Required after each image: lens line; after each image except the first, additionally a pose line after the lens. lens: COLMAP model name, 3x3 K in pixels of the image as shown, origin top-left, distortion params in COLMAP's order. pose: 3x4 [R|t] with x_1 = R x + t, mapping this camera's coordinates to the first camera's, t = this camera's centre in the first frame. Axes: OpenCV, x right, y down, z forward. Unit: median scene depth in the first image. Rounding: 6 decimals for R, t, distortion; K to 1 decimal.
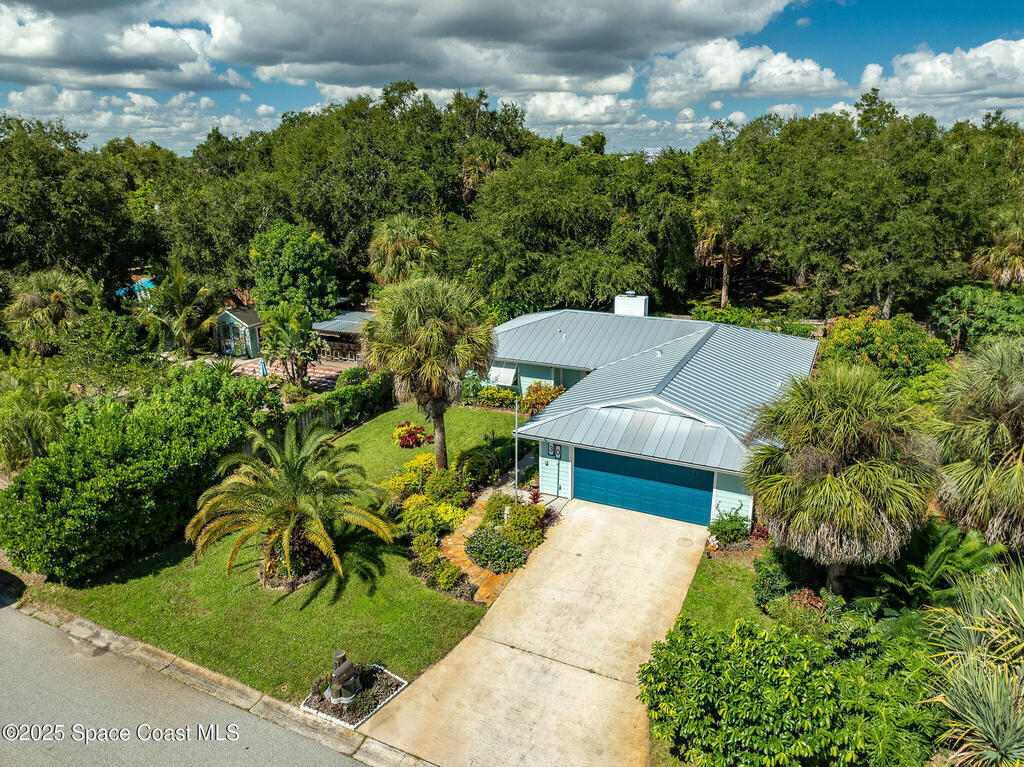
lens RADIAL K [[712.6, 0, 514.8], [0, 712.6, 385.4], [0, 0, 1]] dist [-0.010337, 0.015691]
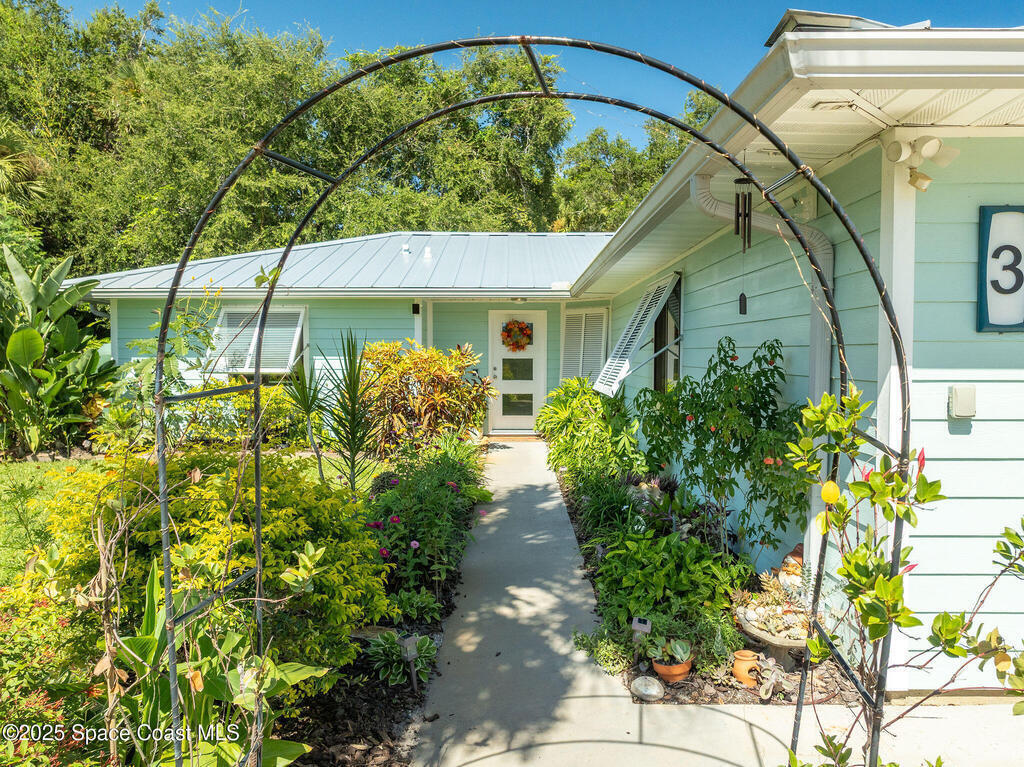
lens RADIAL K [[716.9, 0, 515.7], [0, 716.9, 384.9], [0, 0, 1]] dist [0.000744, 0.003062]
pose [[0.900463, -0.006858, 0.434878, -0.086073], [0.119782, 0.965119, -0.232802, 0.146885], [-0.418113, 0.261721, 0.869876, 1.096283]]
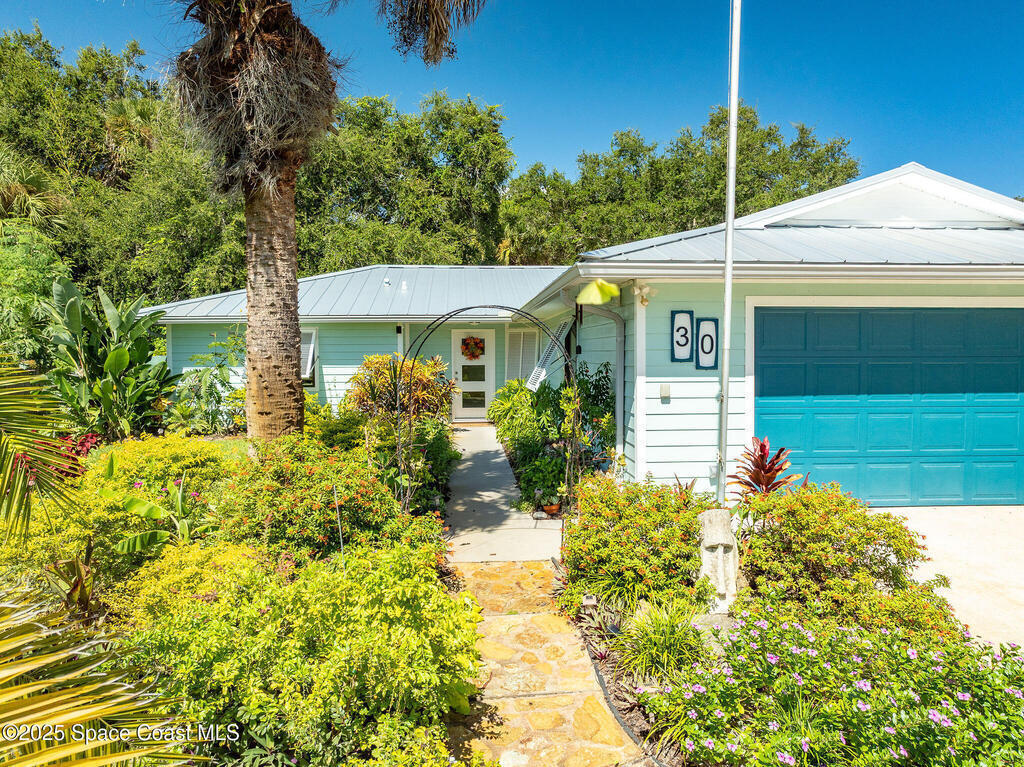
lens RADIAL K [[710.2, 0, 515.1], [0, 710.2, 385.6], [0, 0, 1]] dist [-0.008456, 0.007406]
pose [[0.867080, -0.016847, 0.497884, -0.177321], [0.145846, 0.964223, -0.221368, 0.190088], [-0.476342, 0.264558, 0.838515, 0.932552]]
